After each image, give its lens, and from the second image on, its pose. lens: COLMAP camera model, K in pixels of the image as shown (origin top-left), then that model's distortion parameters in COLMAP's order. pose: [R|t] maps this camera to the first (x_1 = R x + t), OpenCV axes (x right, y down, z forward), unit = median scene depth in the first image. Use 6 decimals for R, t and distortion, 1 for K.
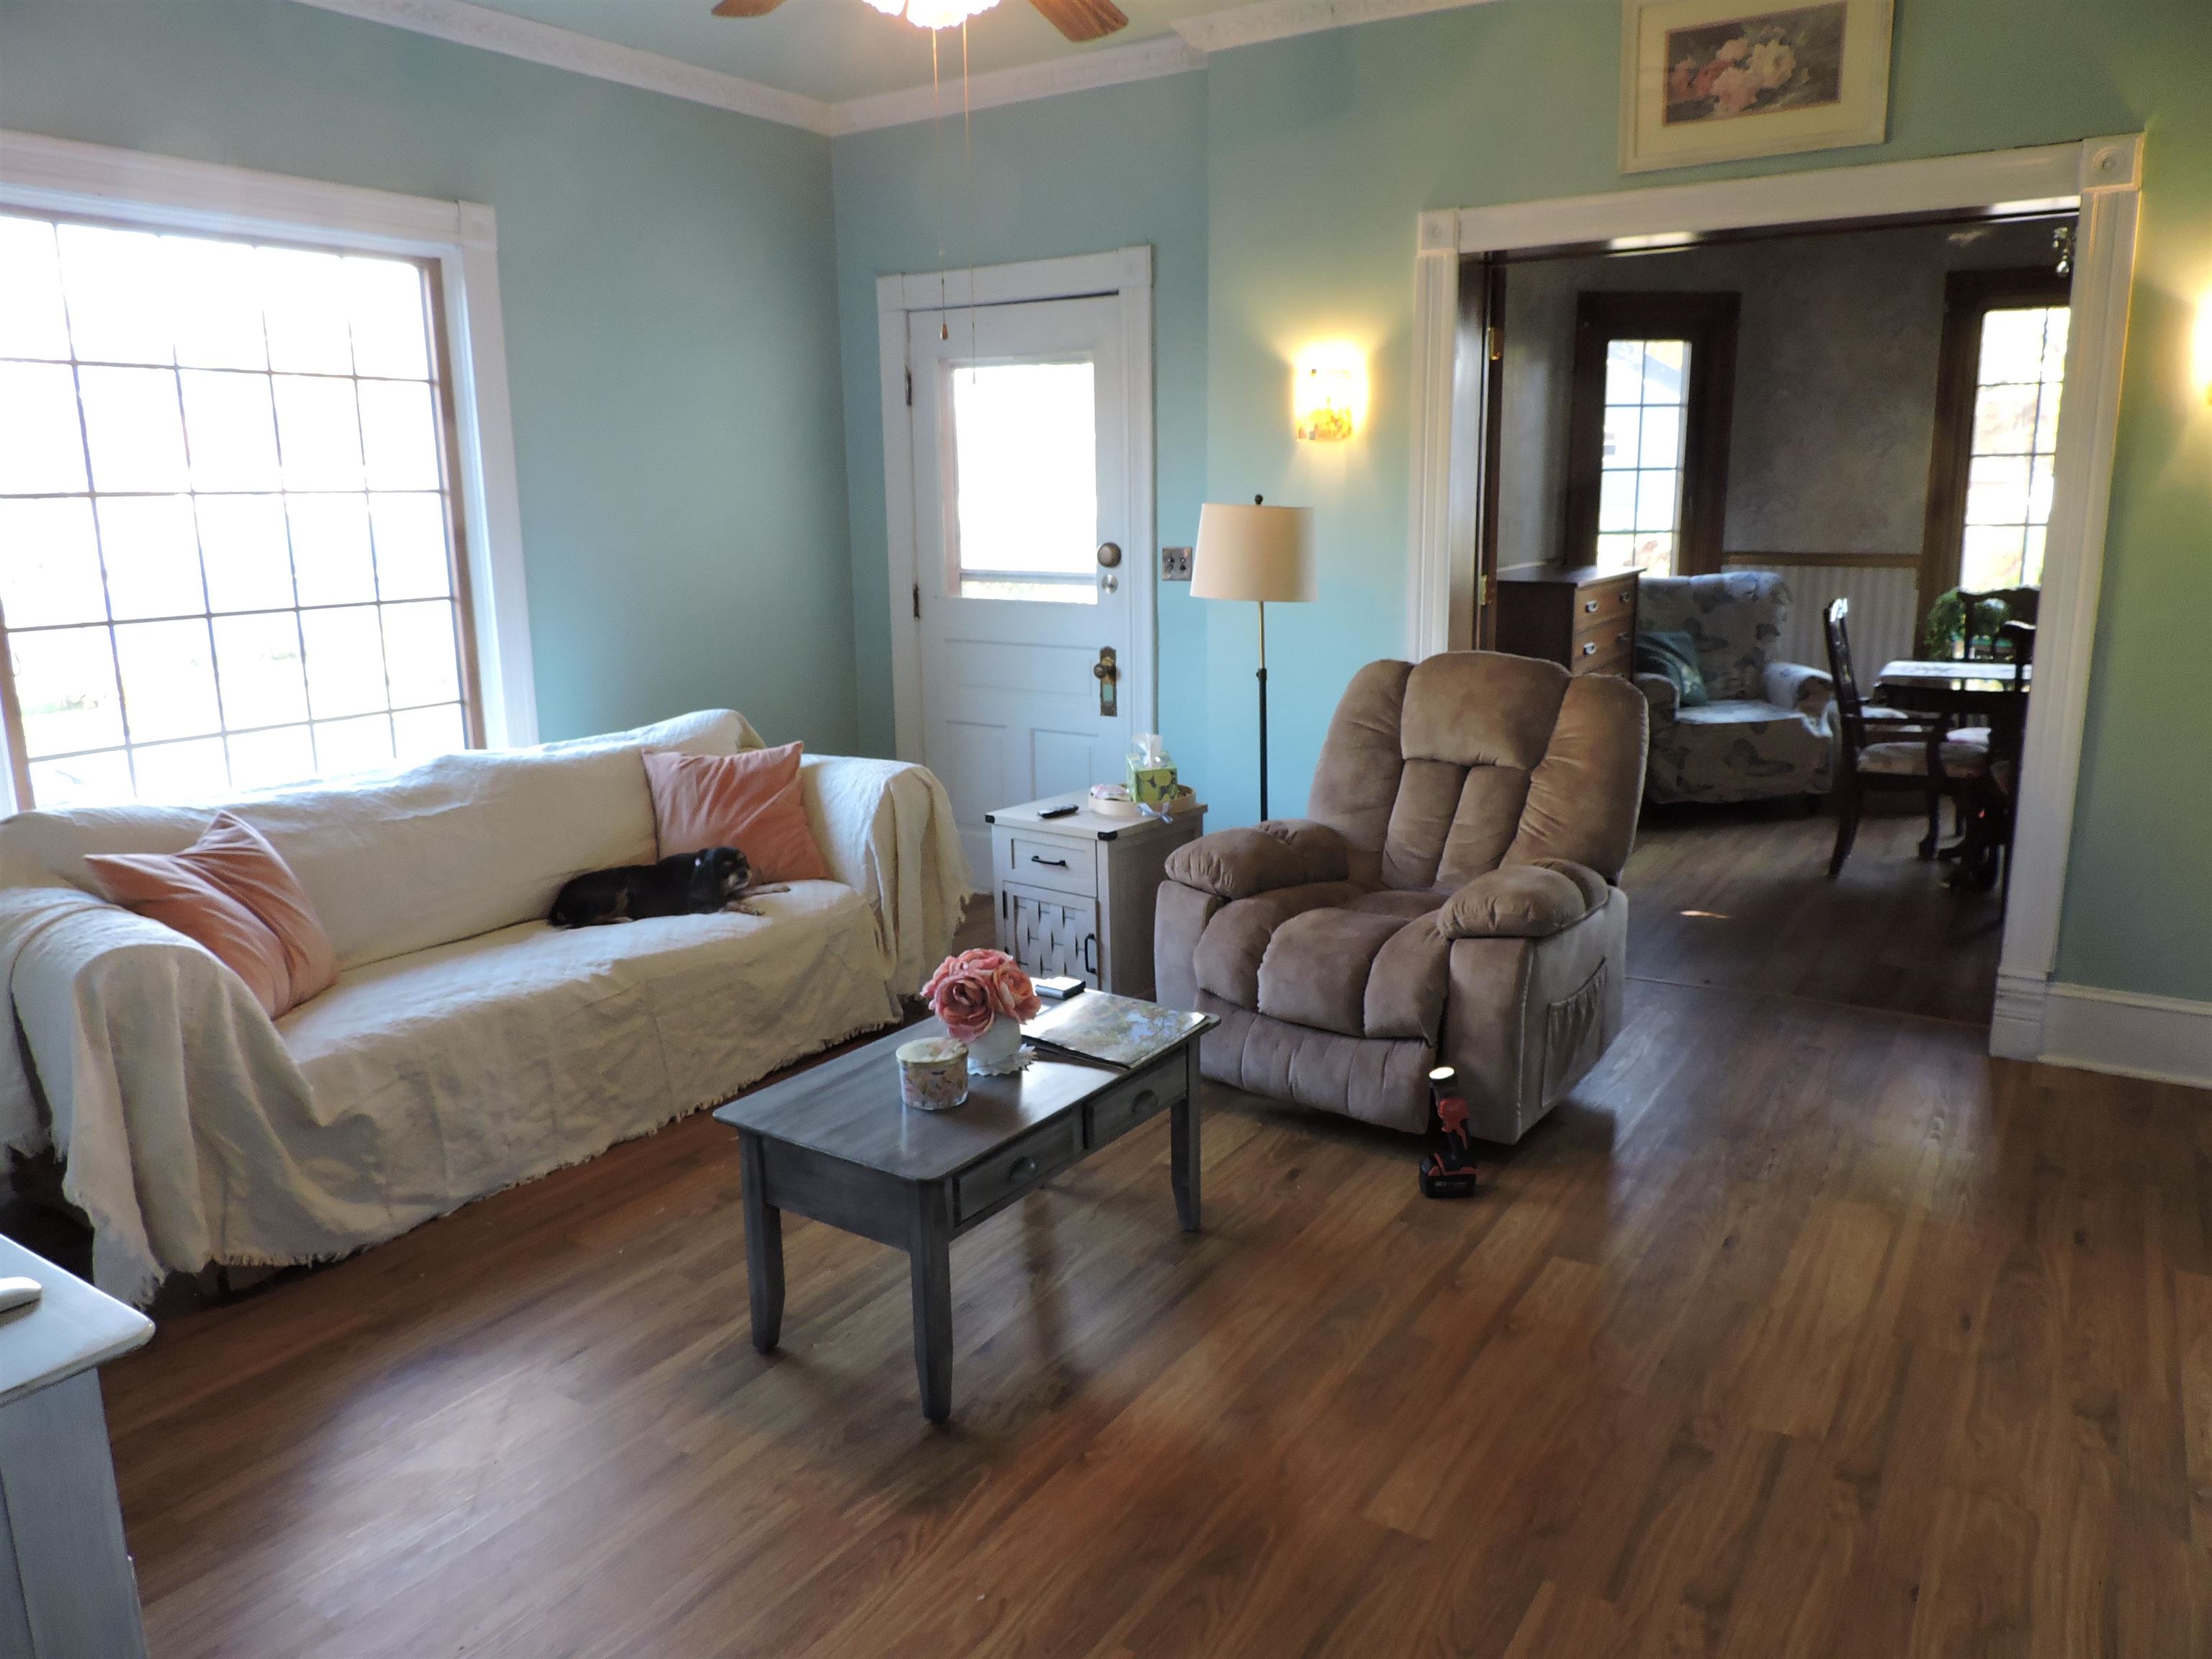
lens RADIAL K [[1564.6, 0, 1117.1], [0, 1564.6, 821.1], [0, 0, 1]] dist [-0.024846, 0.001499]
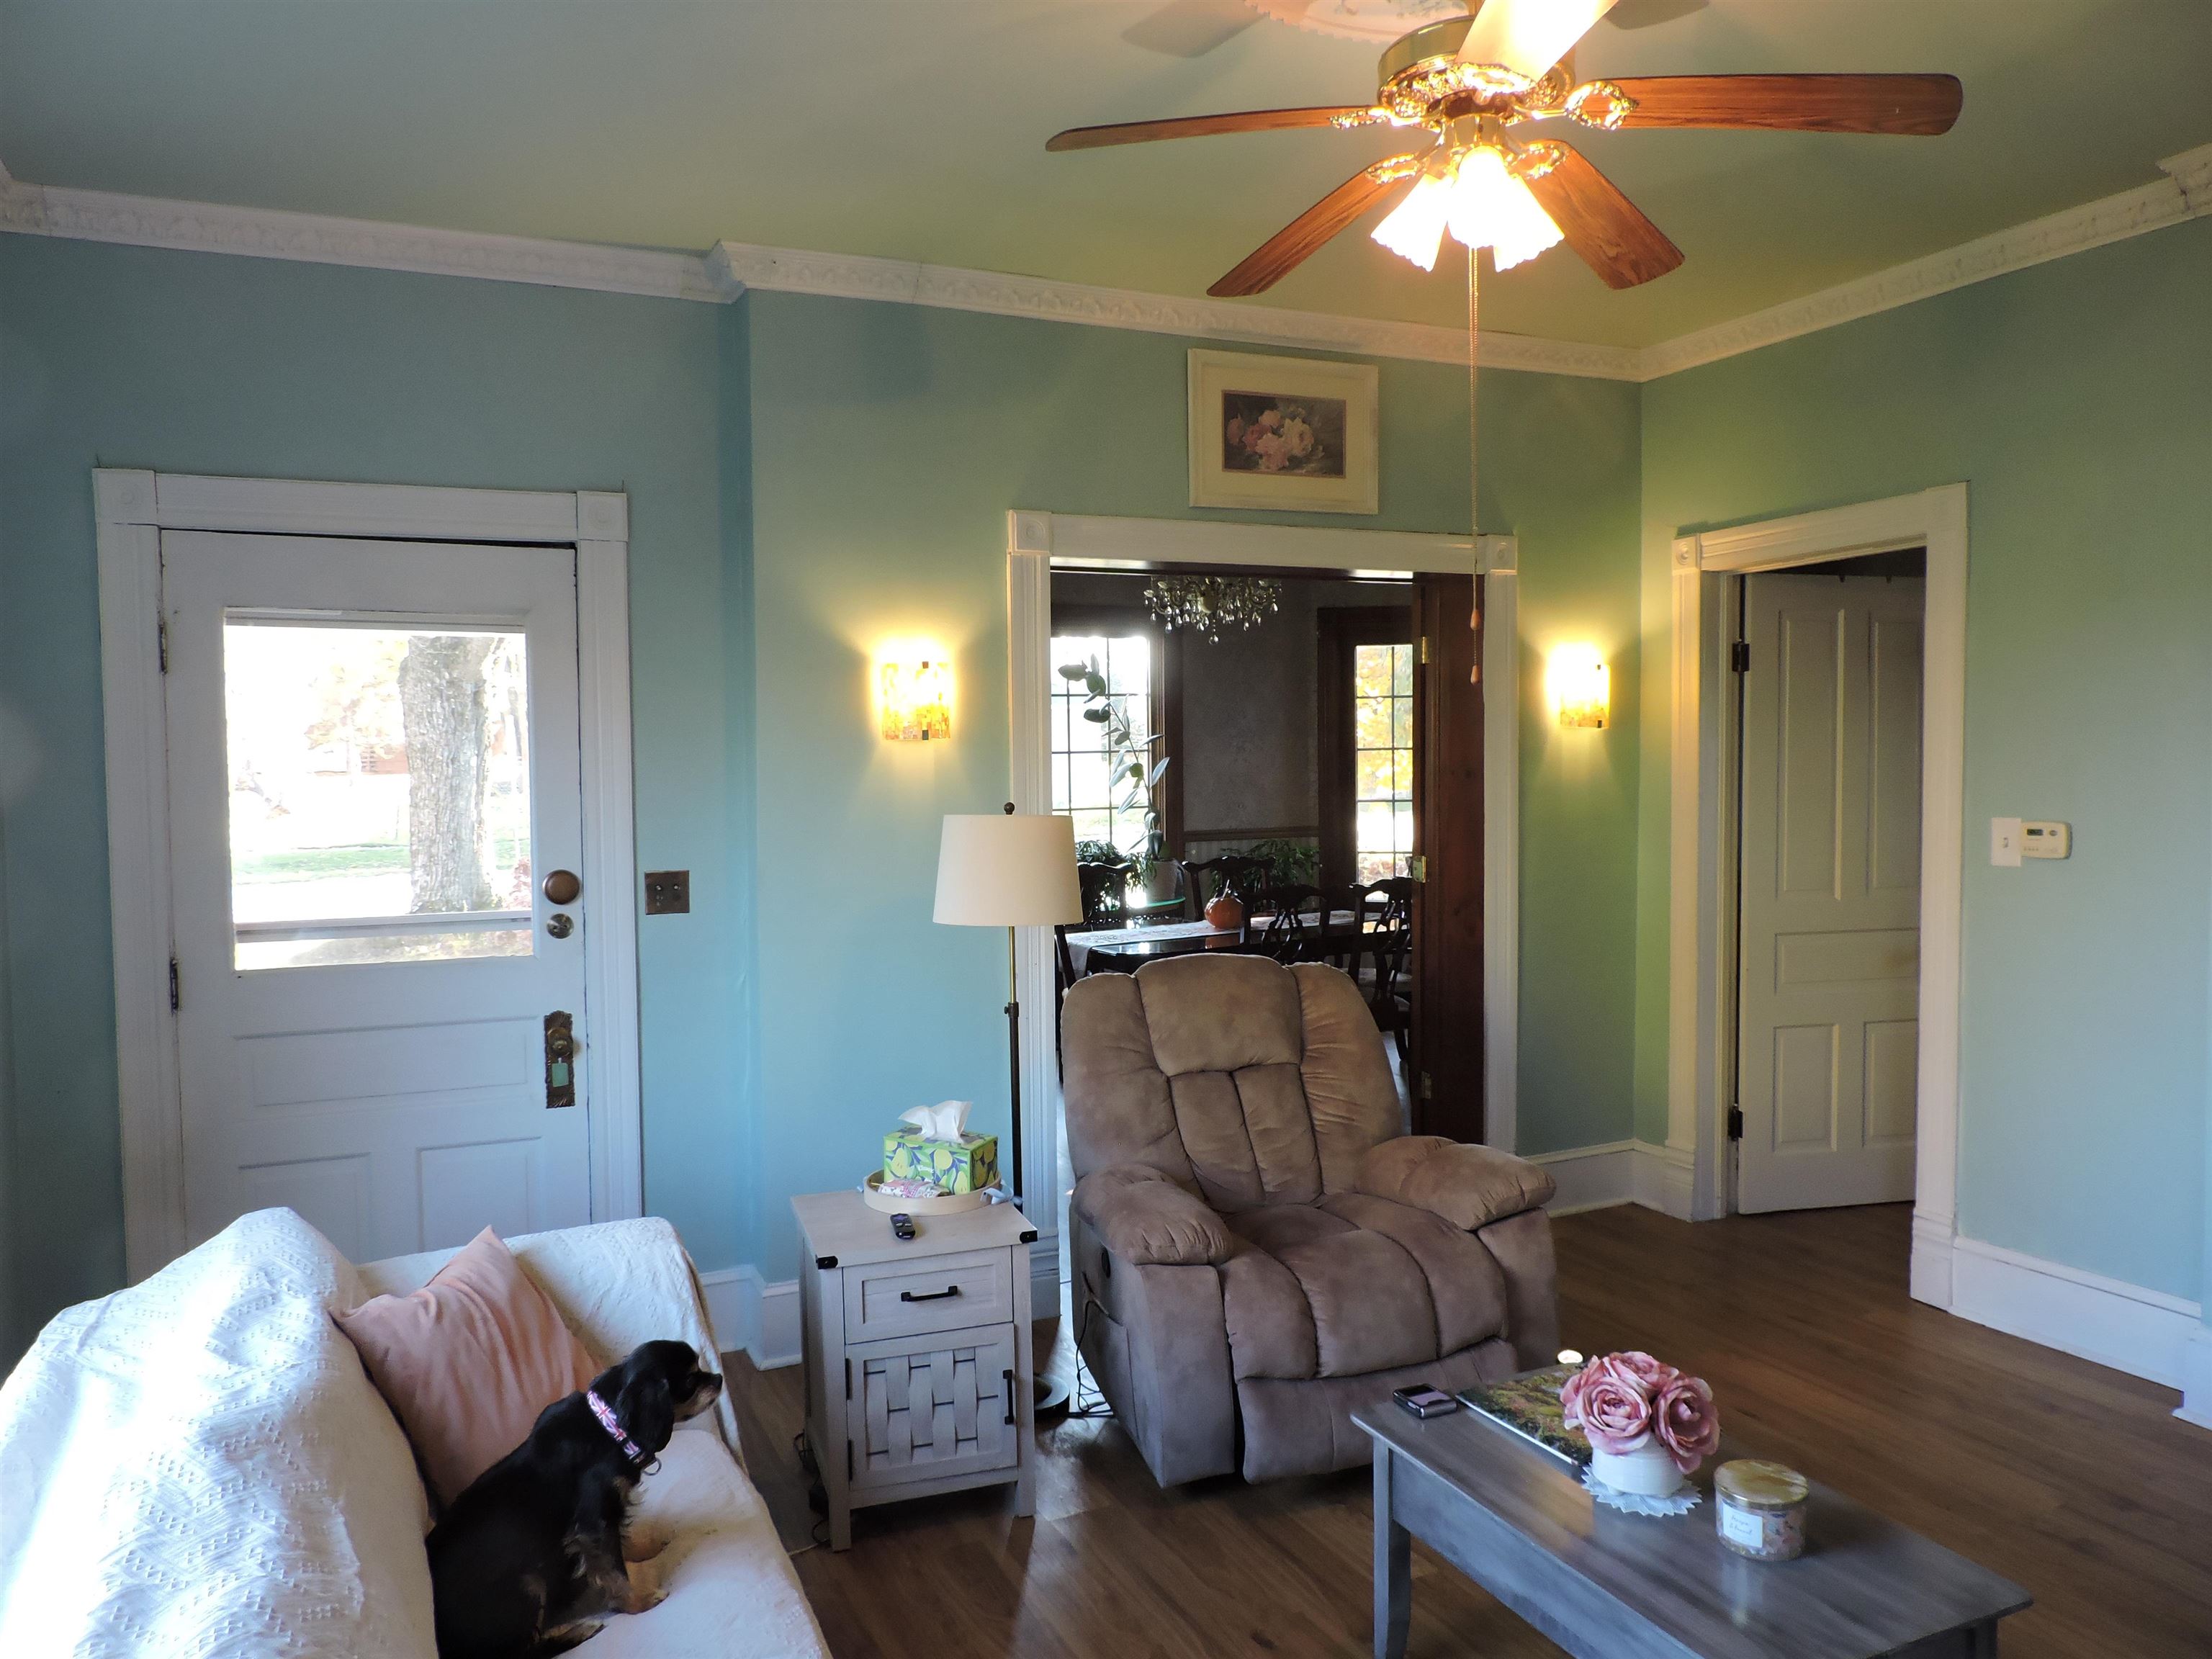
lens RADIAL K [[1553.7, 0, 1109.4], [0, 1553.7, 841.8], [0, 0, 1]] dist [-0.020502, -0.001739]
pose [[0.536212, -0.041729, 0.843052, -0.613232], [0.182566, 0.980869, -0.067568, -0.120522], [-0.824104, 0.190143, 0.533572, 0.500134]]
